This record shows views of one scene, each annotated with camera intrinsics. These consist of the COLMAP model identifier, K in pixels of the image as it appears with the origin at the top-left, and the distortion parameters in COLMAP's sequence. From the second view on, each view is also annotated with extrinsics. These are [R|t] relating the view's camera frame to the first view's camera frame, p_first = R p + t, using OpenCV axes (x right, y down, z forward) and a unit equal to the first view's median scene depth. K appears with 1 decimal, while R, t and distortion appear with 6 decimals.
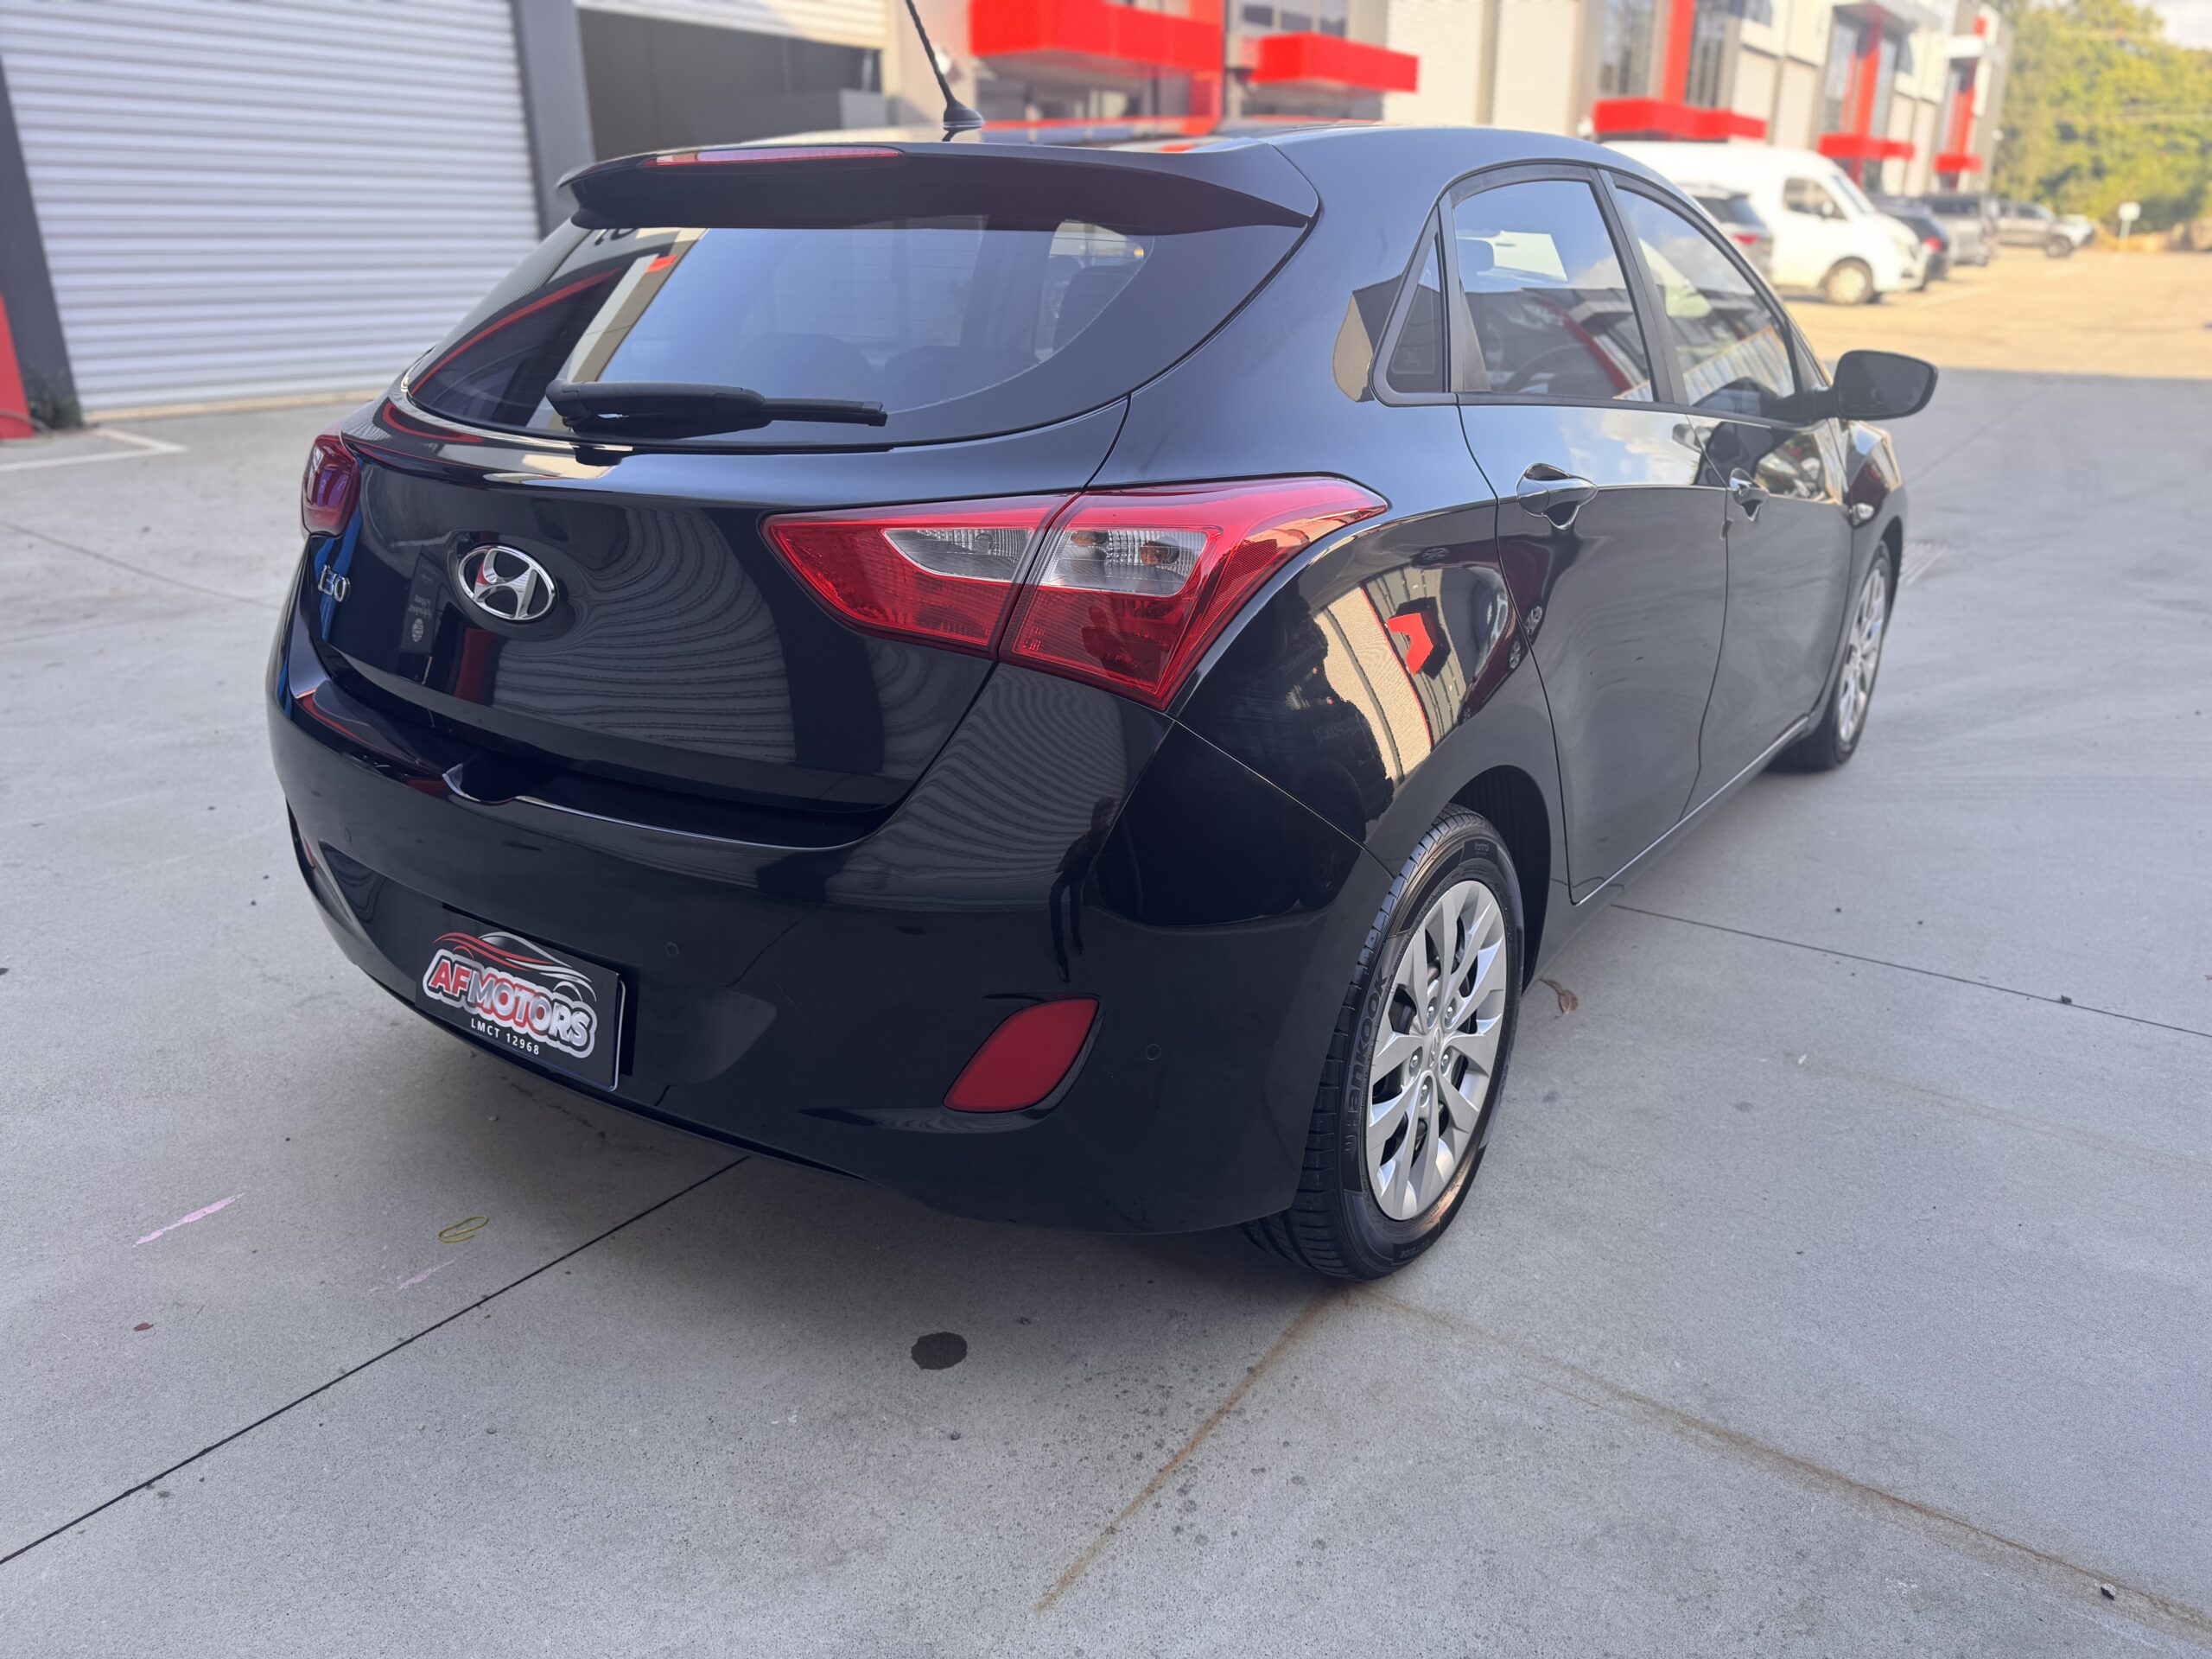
lens RADIAL K [[1593.1, 0, 1106.0], [0, 1593.1, 829.5], [0, 0, 1]] dist [0.065583, -0.082964]
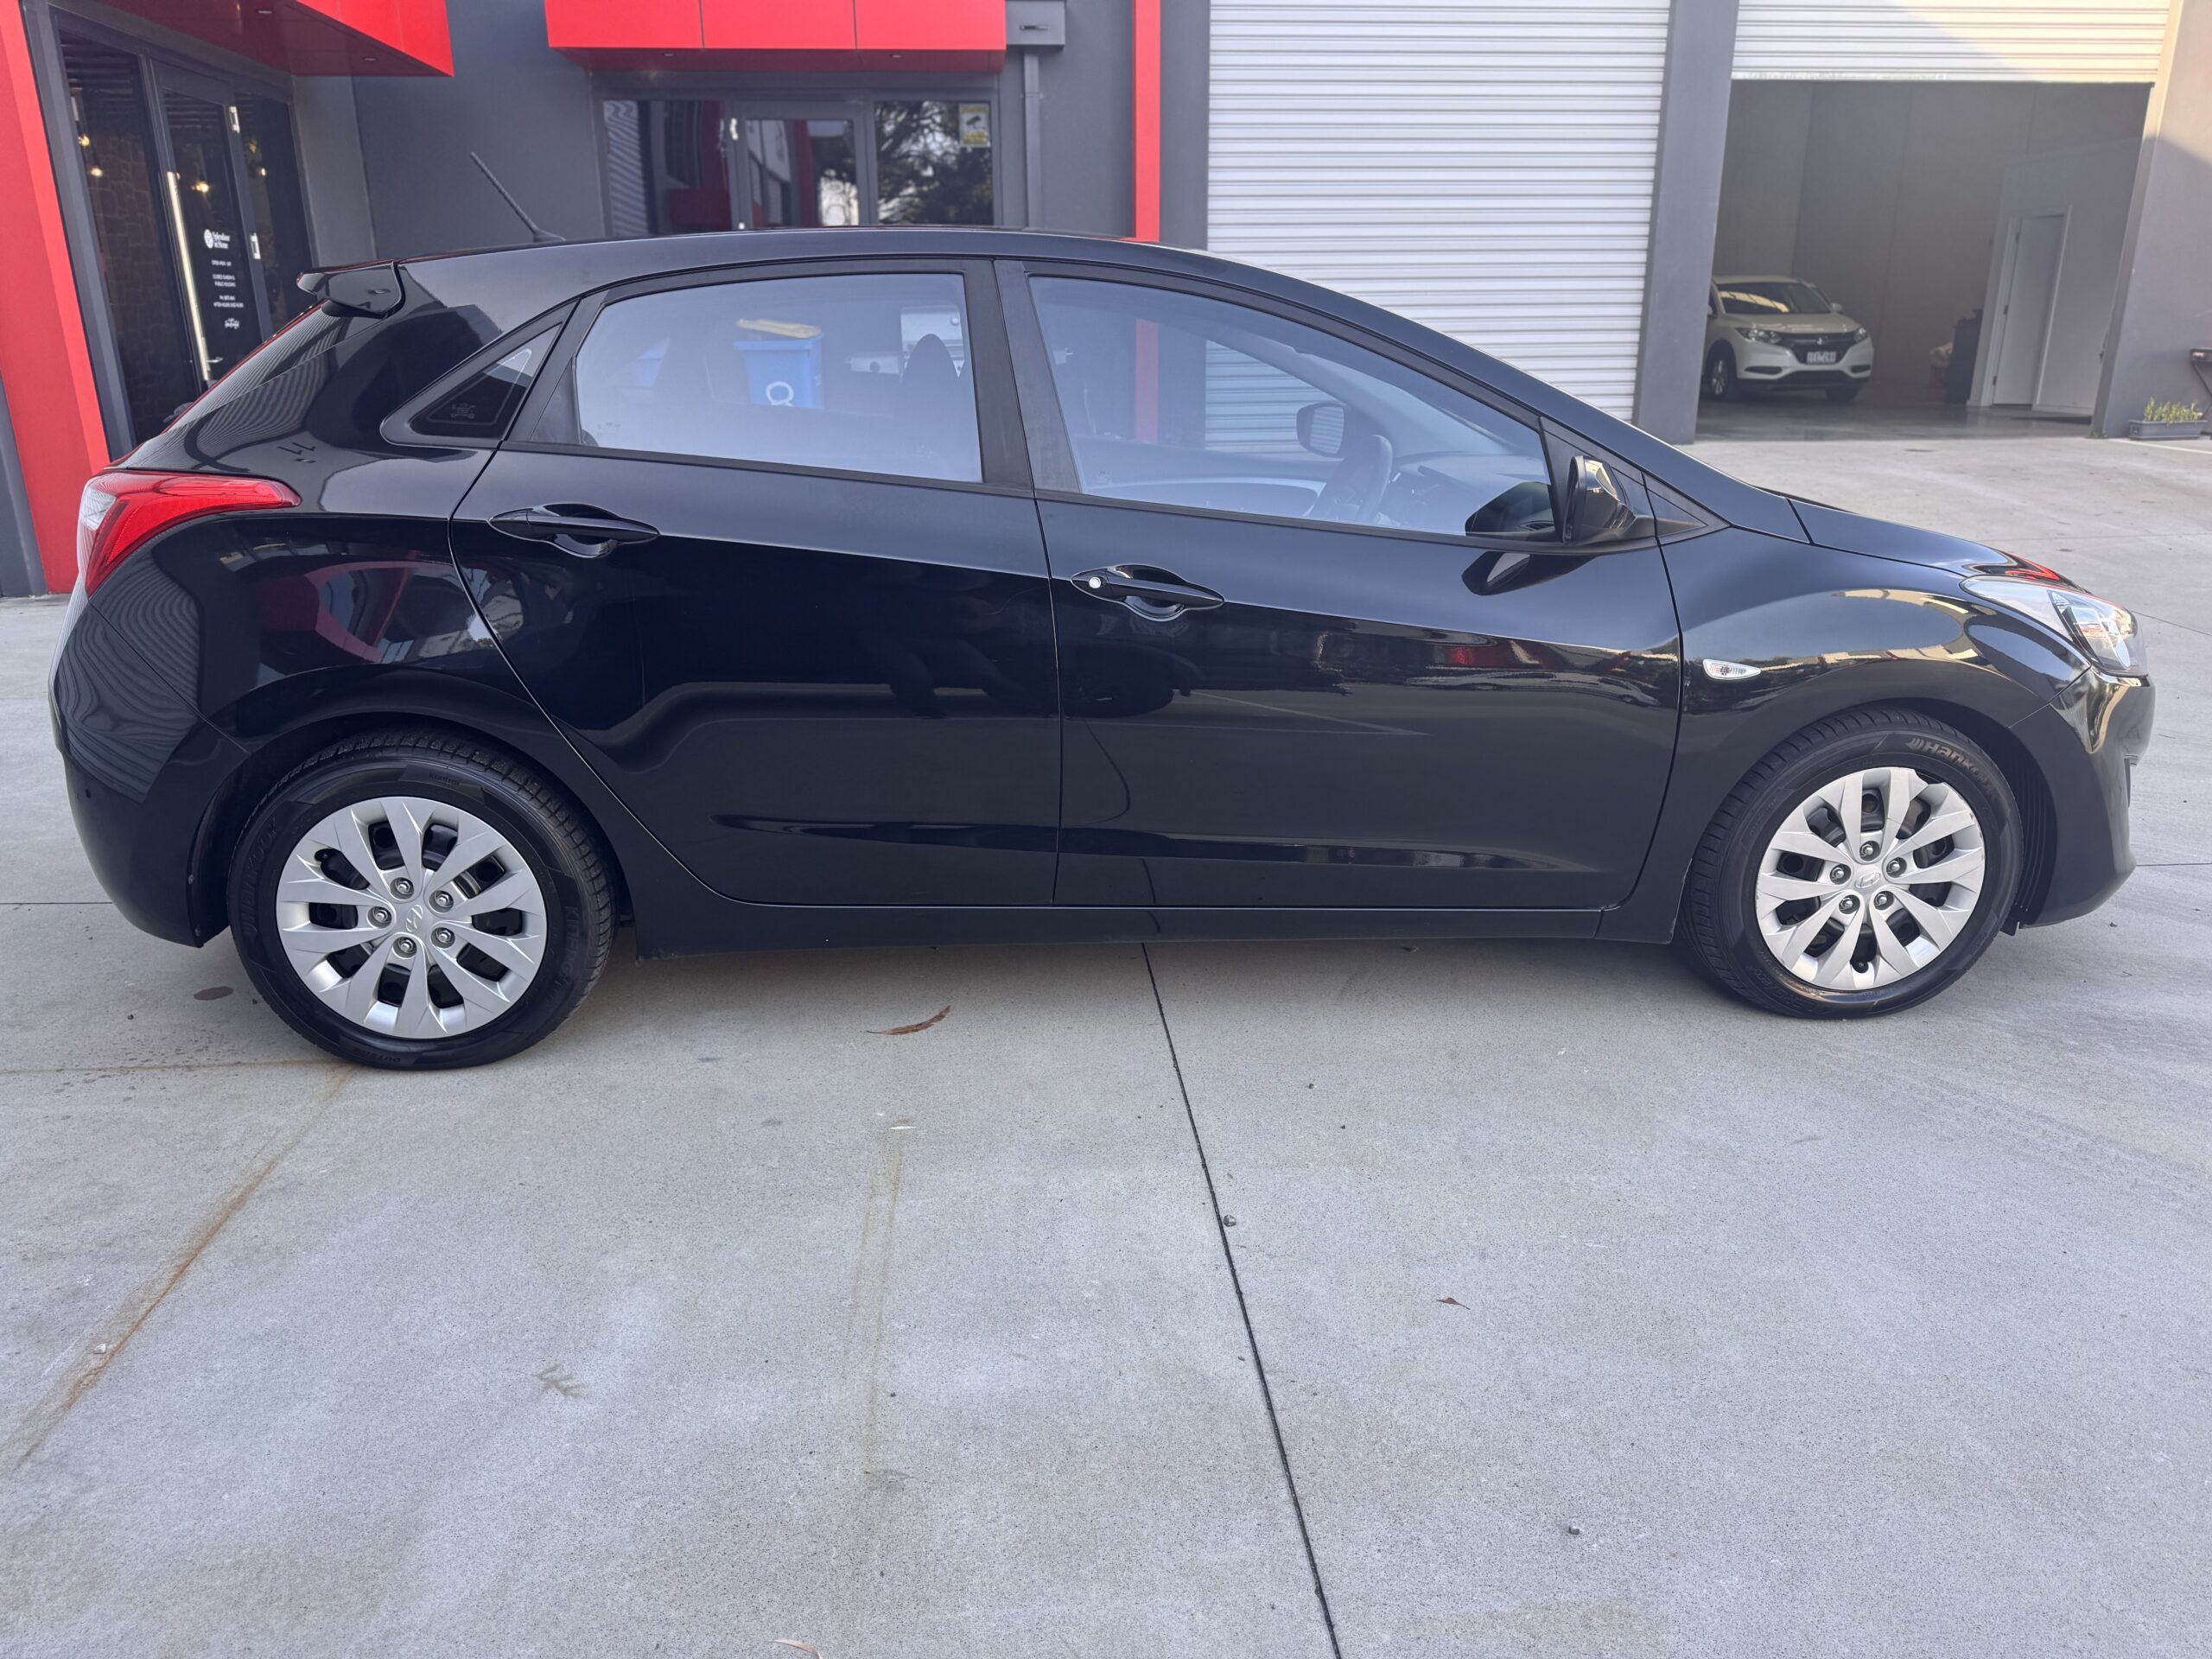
lens RADIAL K [[1593.1, 0, 1106.0], [0, 1593.1, 829.5], [0, 0, 1]] dist [0.065583, -0.082964]
pose [[0.630163, 0.236476, -0.739577, 1.681267], [-0.260993, 0.961584, 0.085080, -0.217271], [0.731285, 0.139410, 0.667673, 0.554673]]
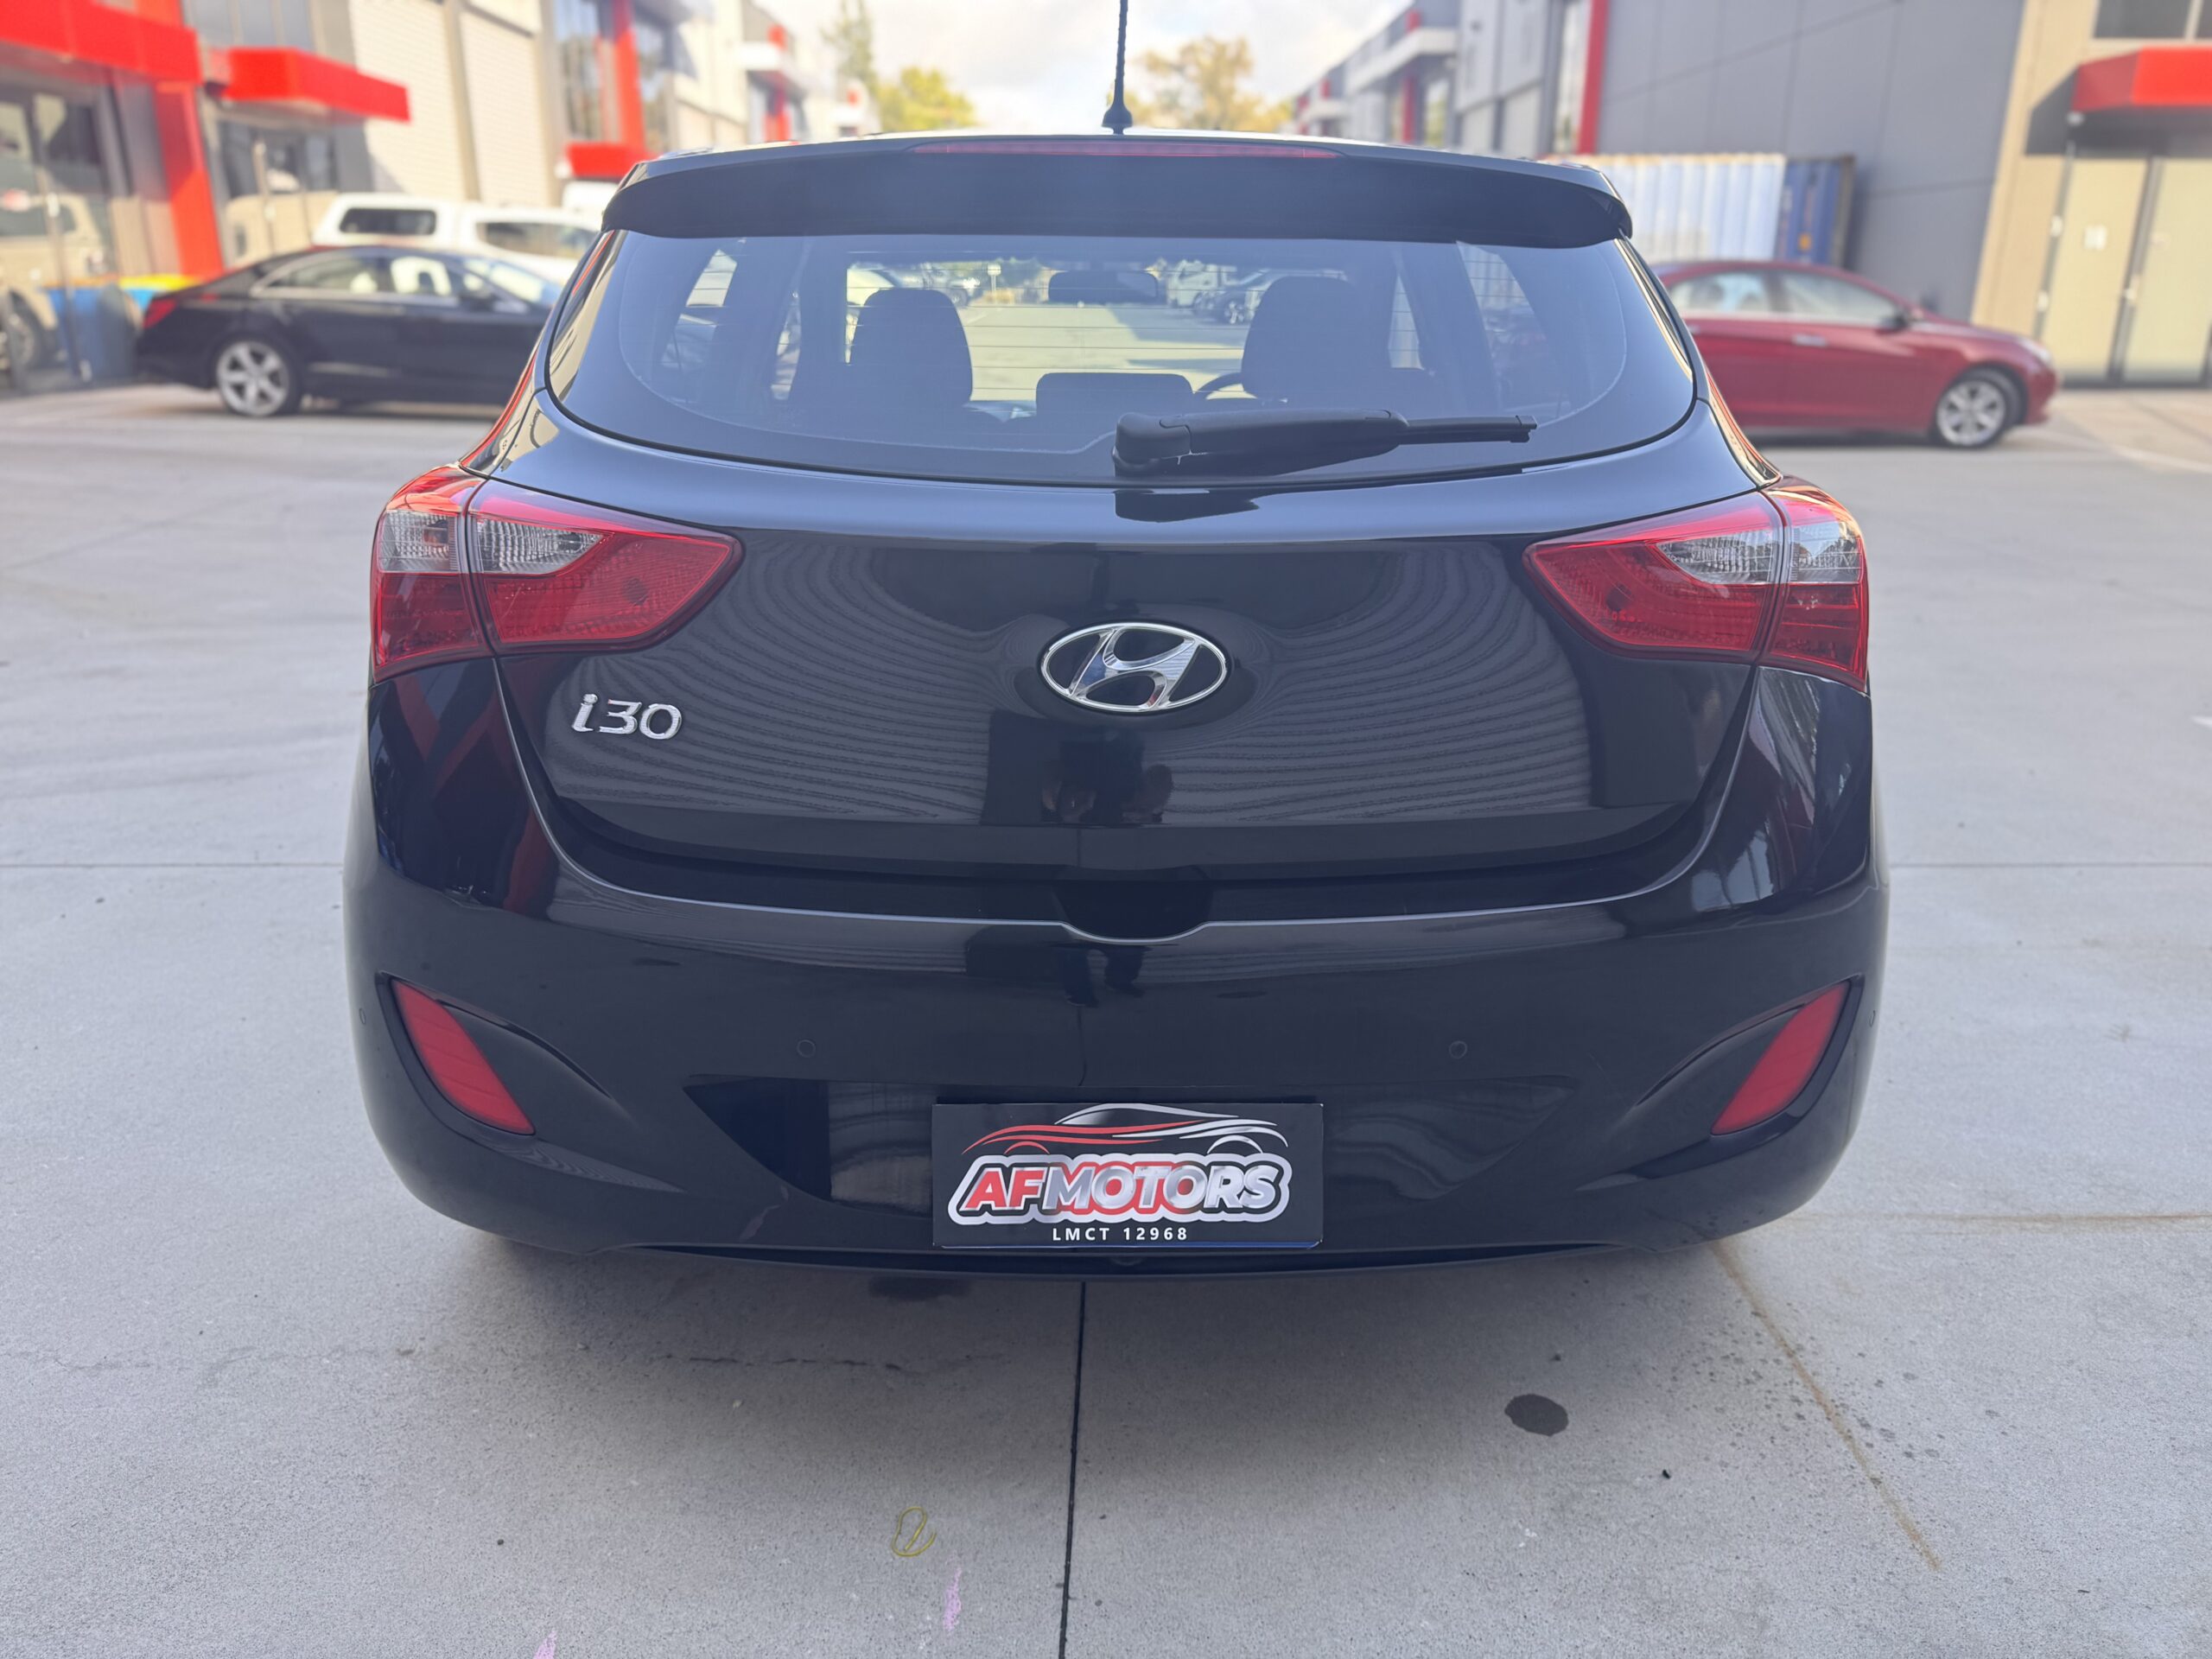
lens RADIAL K [[1593.1, 0, 1106.0], [0, 1593.1, 829.5], [0, 0, 1]] dist [0.065583, -0.082964]
pose [[0.806913, -0.182158, 0.561881, -0.797807], [0.196044, 0.979929, 0.036149, -0.099013], [-0.557188, 0.080984, 0.826428, 0.334547]]
